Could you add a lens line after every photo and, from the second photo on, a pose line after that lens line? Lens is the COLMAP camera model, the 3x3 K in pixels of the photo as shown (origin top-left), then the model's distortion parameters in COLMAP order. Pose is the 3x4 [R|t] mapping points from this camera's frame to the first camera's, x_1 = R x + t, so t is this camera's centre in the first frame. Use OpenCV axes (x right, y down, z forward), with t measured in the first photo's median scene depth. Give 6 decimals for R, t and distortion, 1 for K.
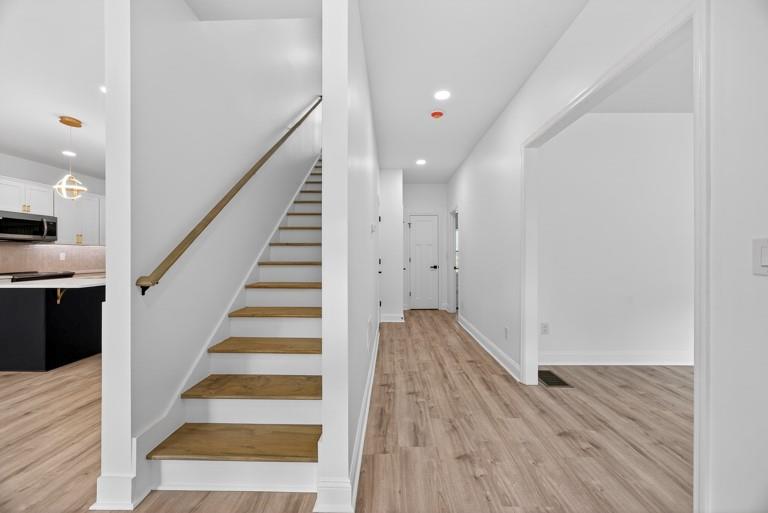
lens RADIAL K [[295.8, 0, 386.3], [0, 295.8, 258.8], [0, 0, 1]] dist [-0.006284, 0.001183]
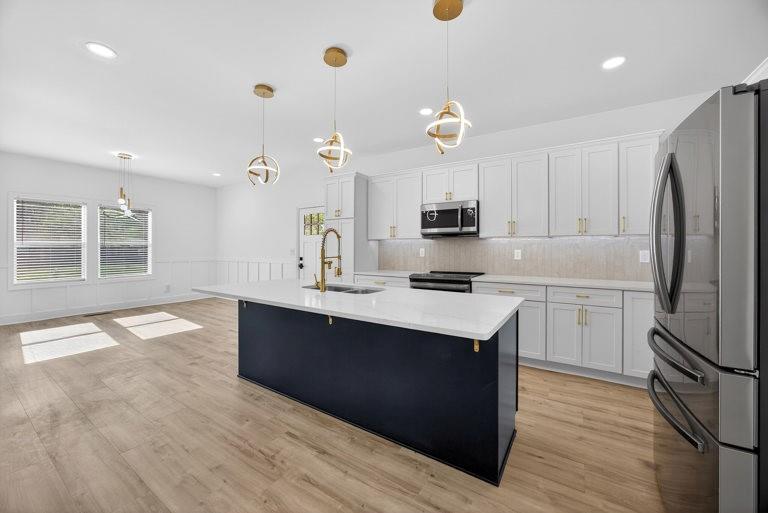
lens RADIAL K [[295.8, 0, 386.4], [0, 295.8, 247.7], [0, 0, 1]] dist [-0.006284, 0.001183]
pose [[-0.524483, 0.004653, -0.851408, -0.396758], [-0.004368, 0.999957, 0.008155, -0.030196], [0.851410, 0.007996, -0.524440, 1.226367]]
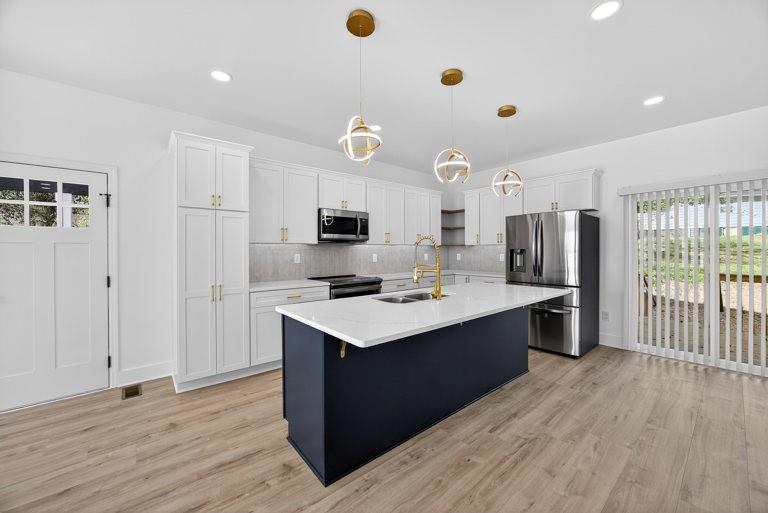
lens RADIAL K [[295.8, 0, 383.6], [0, 295.8, 253.7], [0, 0, 1]] dist [-0.006284, 0.001183]
pose [[0.656339, 0.010414, -0.754394, -0.454351], [-0.004540, 0.999941, 0.009854, -0.032064], [0.754453, -0.003043, 0.656348, 0.480964]]
